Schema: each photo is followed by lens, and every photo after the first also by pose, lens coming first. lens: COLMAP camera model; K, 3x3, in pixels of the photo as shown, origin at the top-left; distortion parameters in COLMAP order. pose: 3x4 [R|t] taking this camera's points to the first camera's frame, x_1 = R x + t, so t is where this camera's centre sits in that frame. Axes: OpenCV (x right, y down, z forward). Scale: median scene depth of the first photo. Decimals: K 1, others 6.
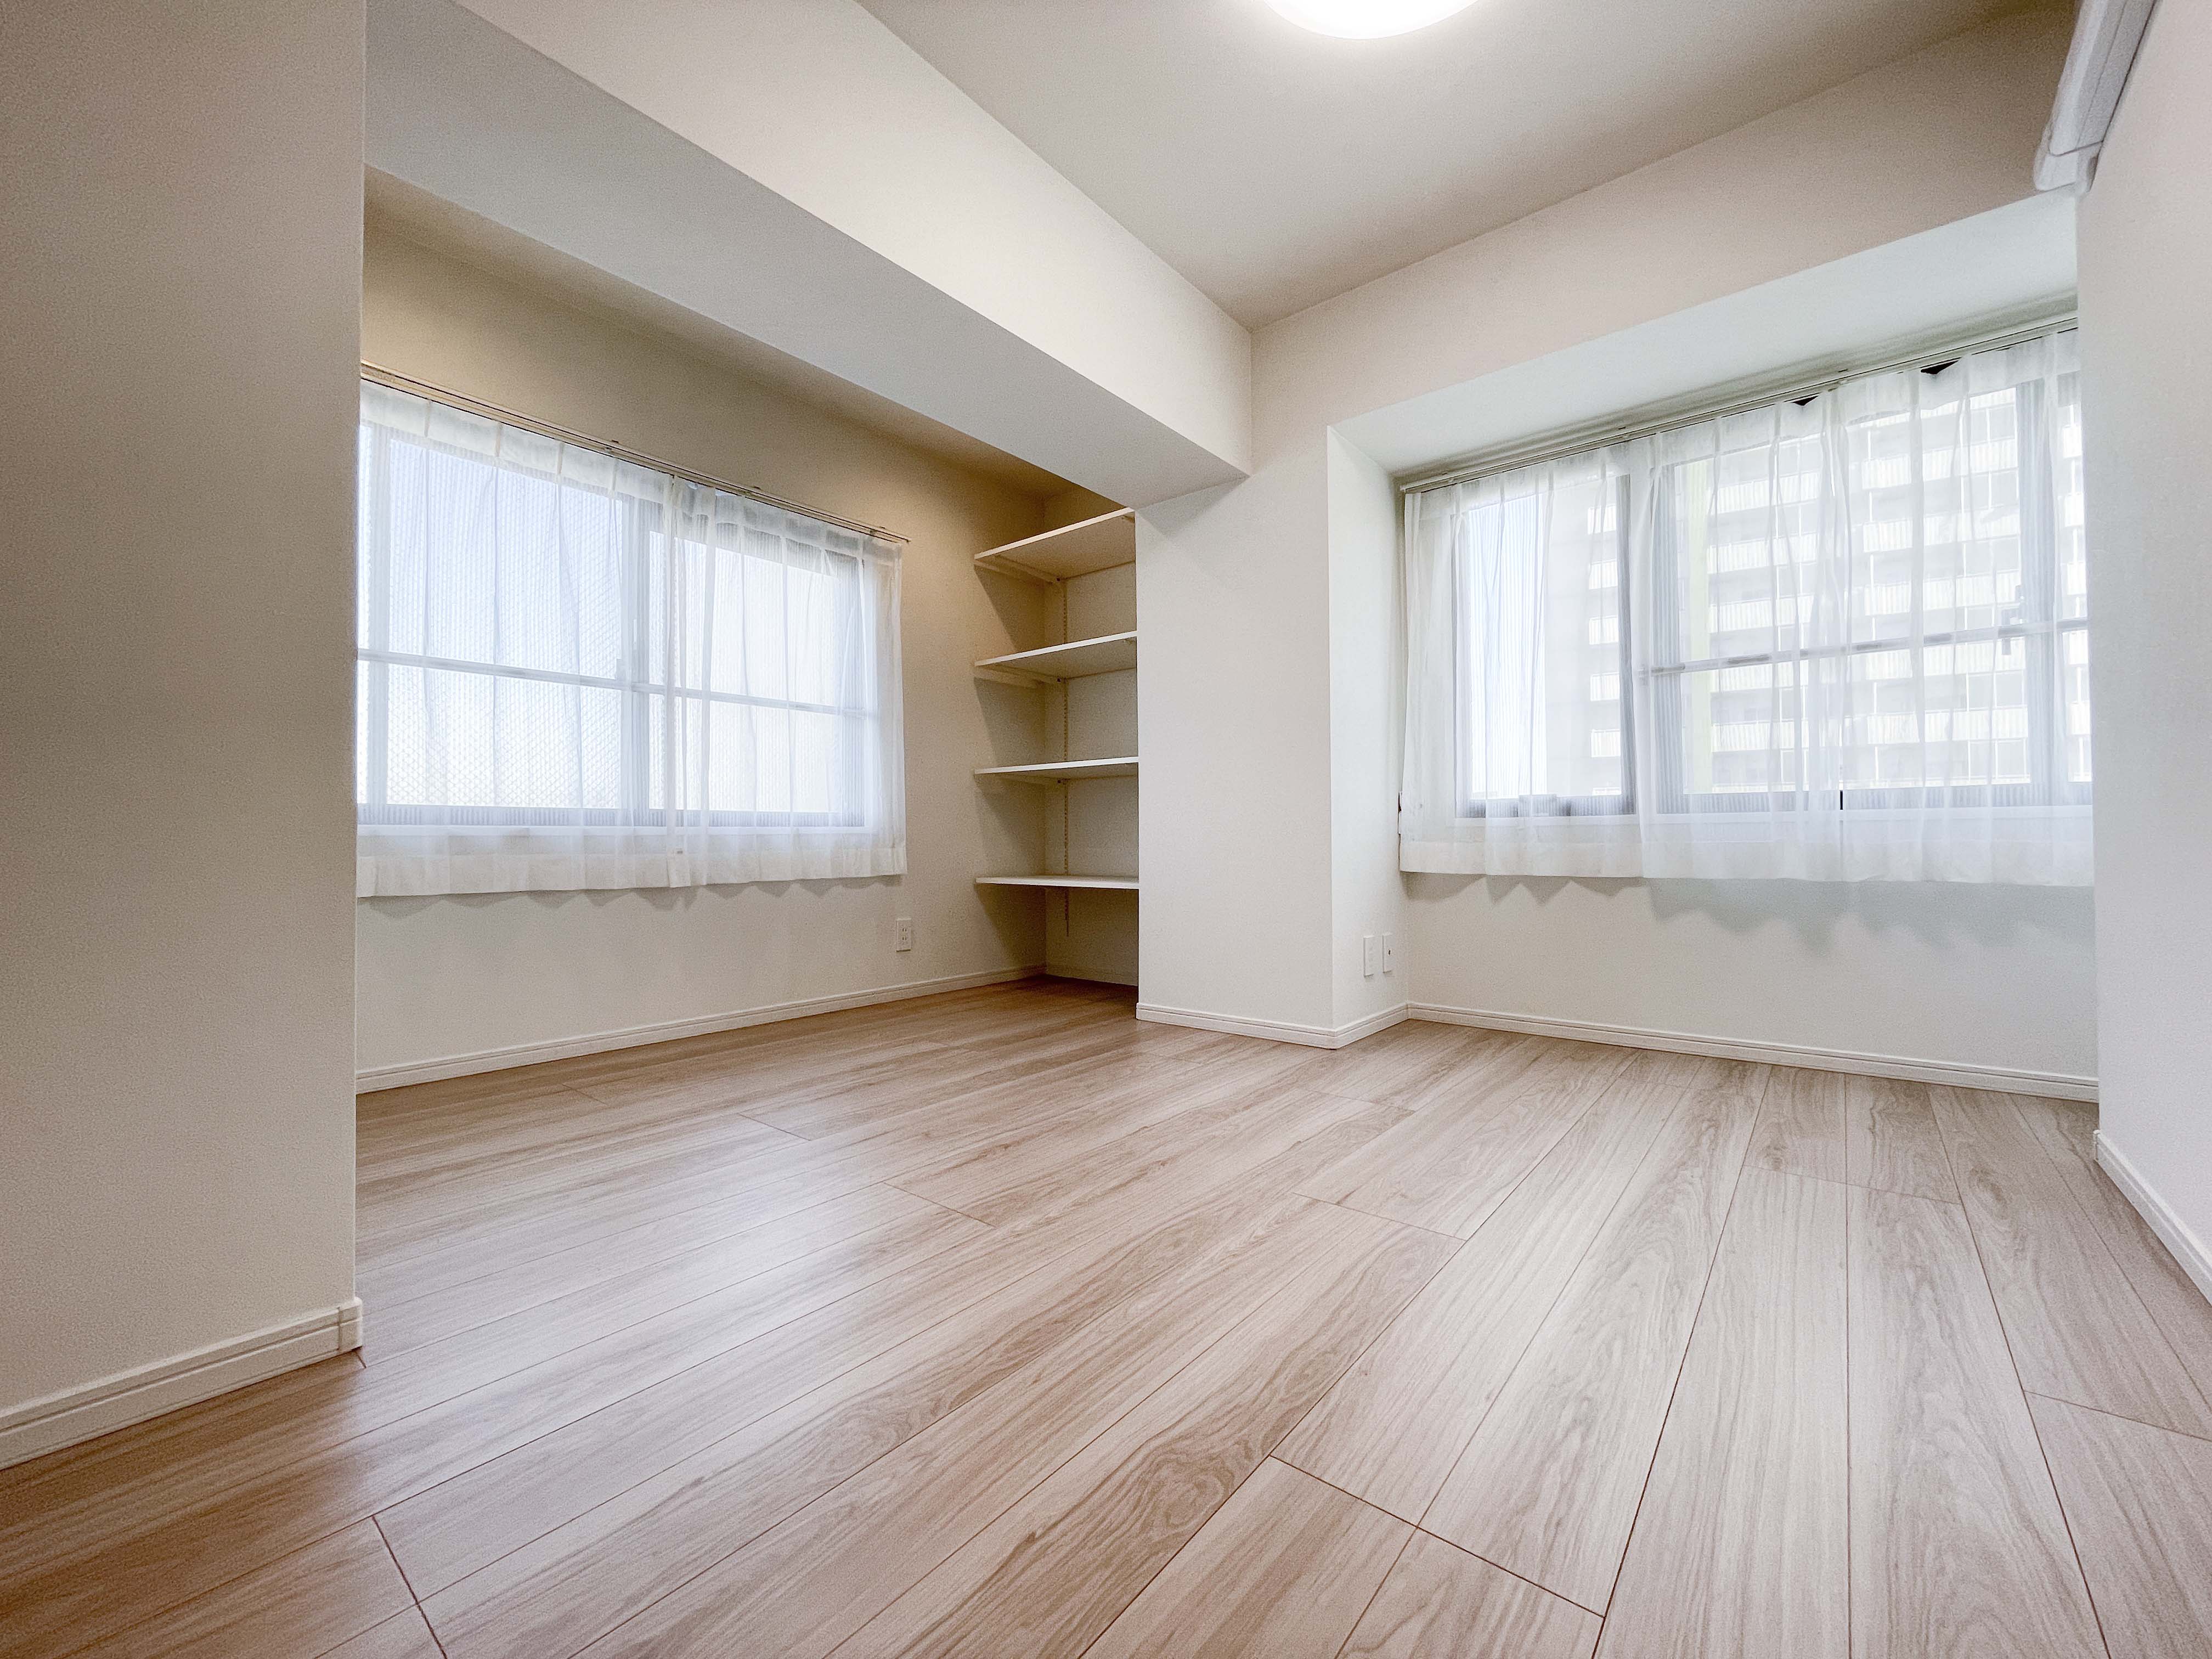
lens RADIAL K [[897.0, 0, 1106.0], [0, 897.0, 829.5], [0, 0, 1]] dist [0.000908, 0.000166]
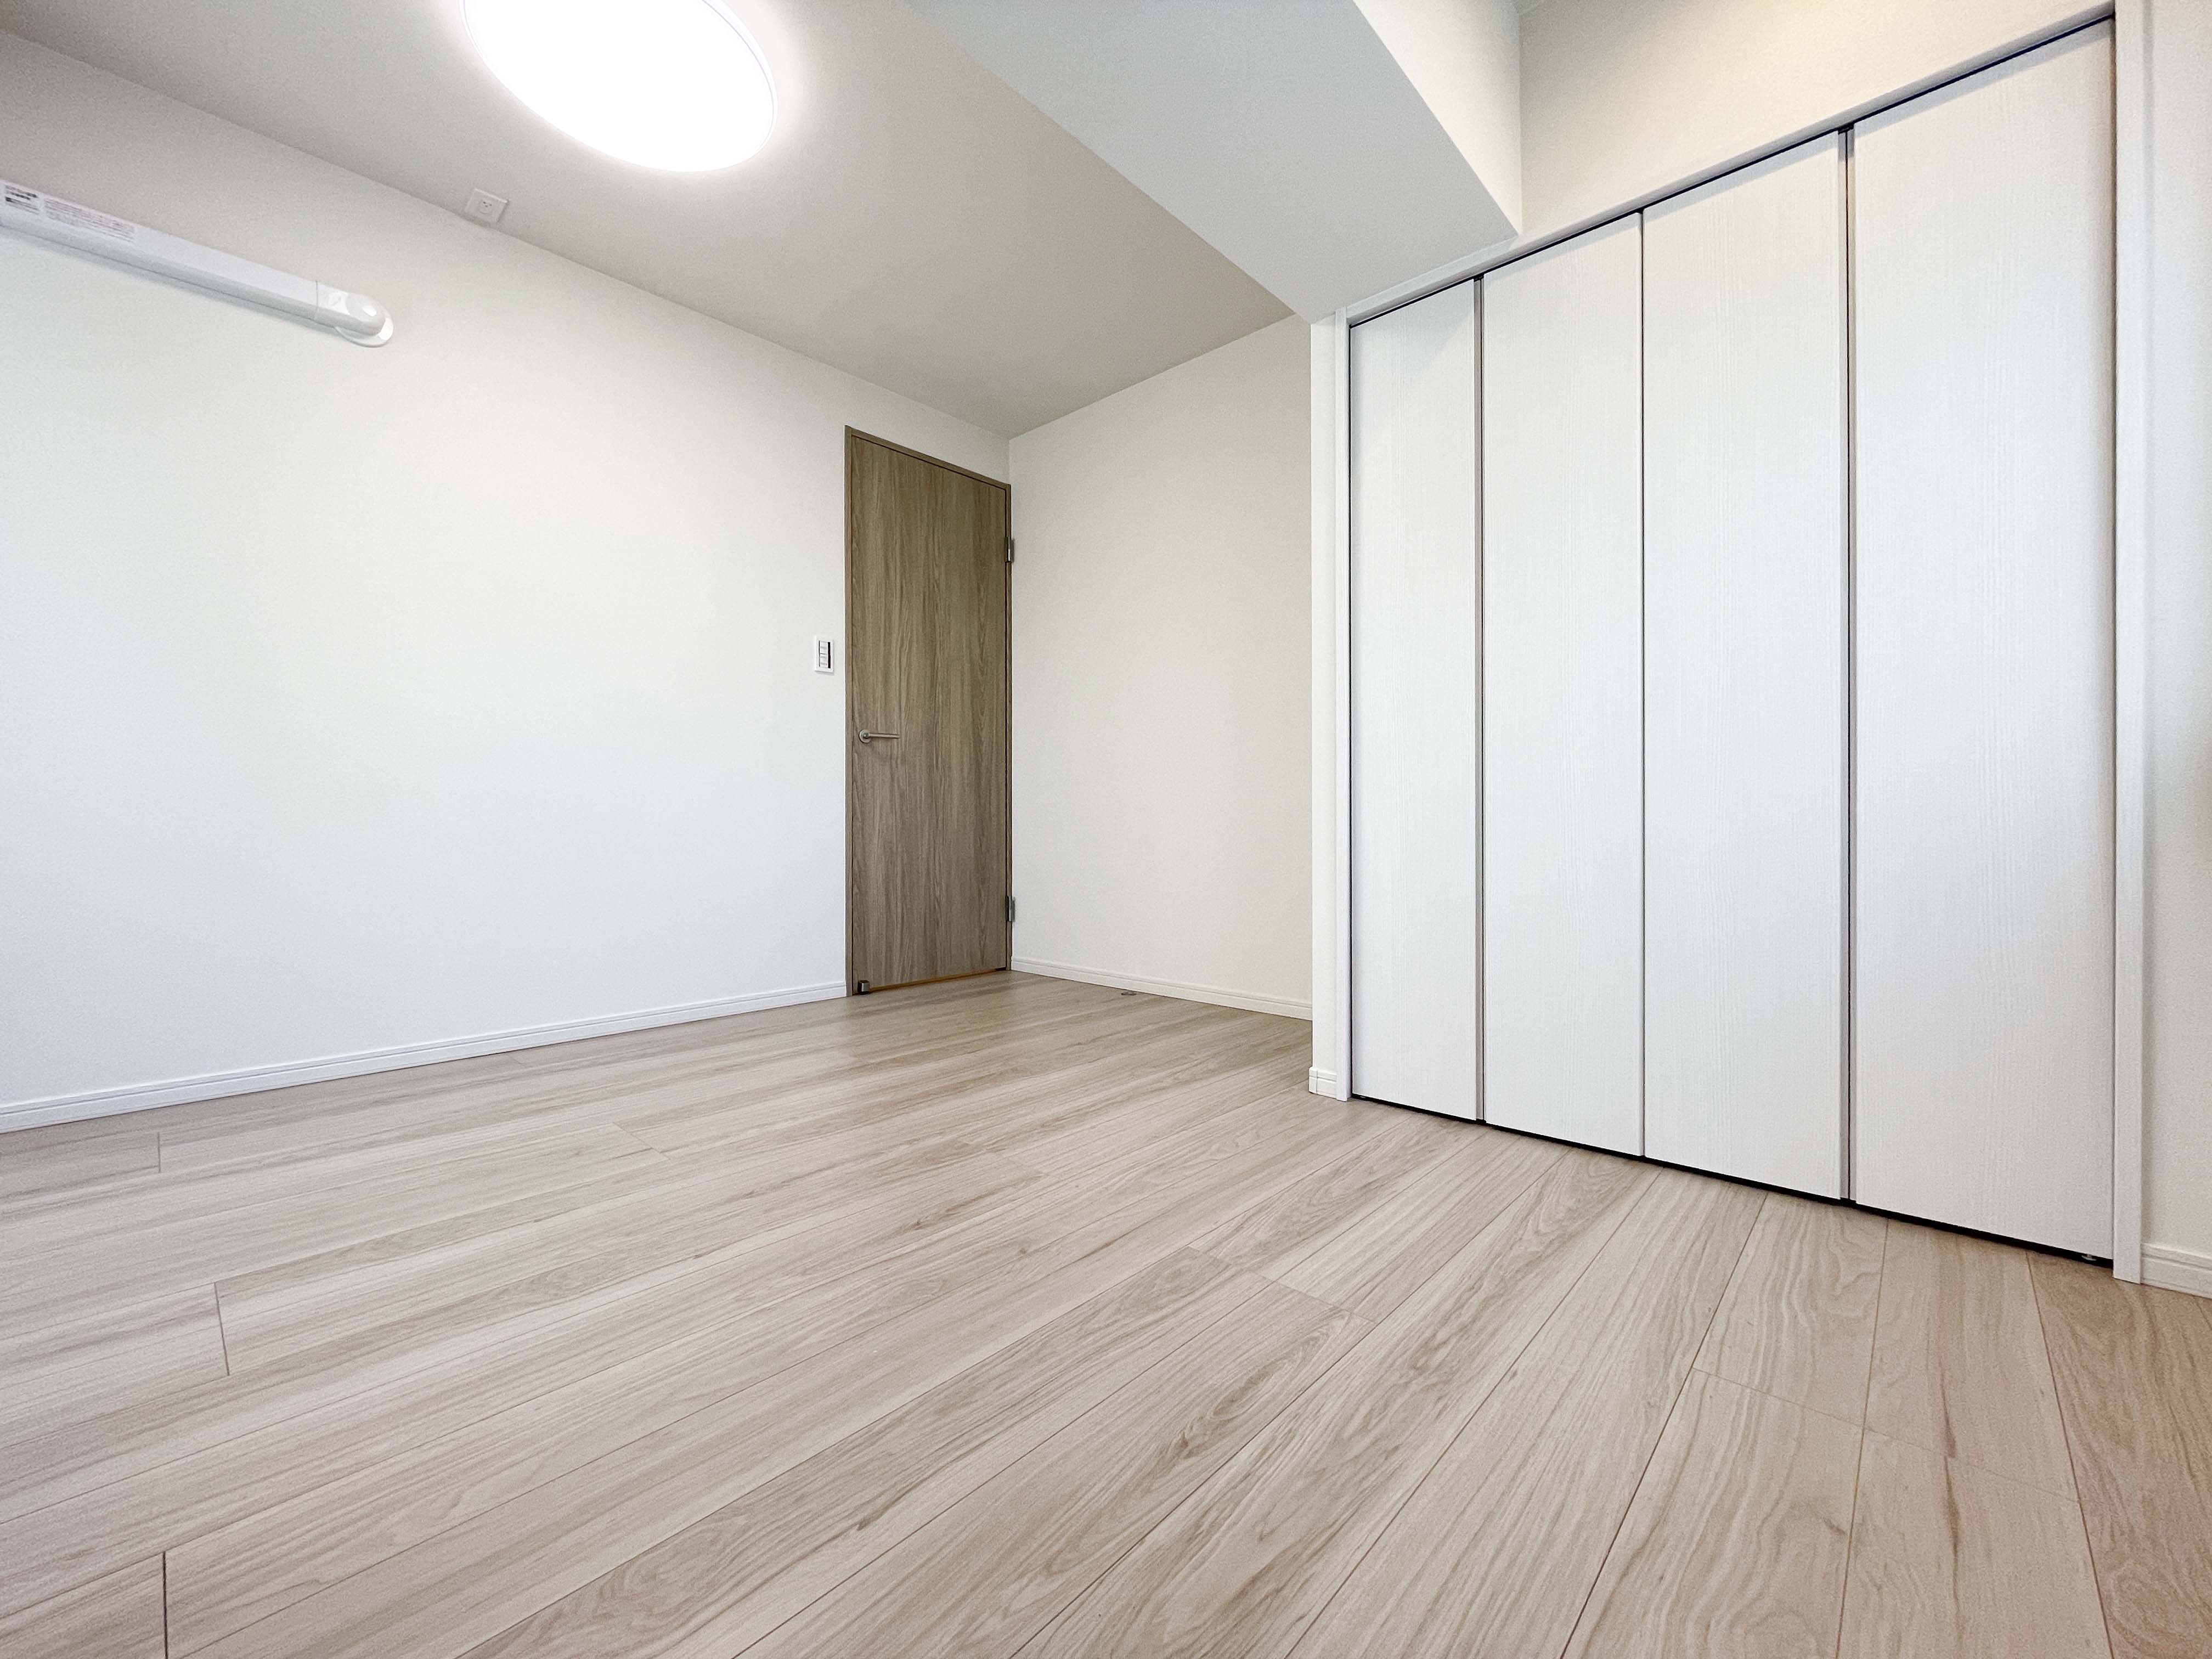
lens RADIAL K [[897.0, 0, 1106.0], [0, 897.0, 829.5], [0, 0, 1]] dist [0.000908, 0.000166]
pose [[-0.998368, 0.010628, 0.056112, -0.359559], [0.010476, 0.999941, -0.003008, 0.025843], [-0.056141, -0.002415, -0.998420, 1.988780]]
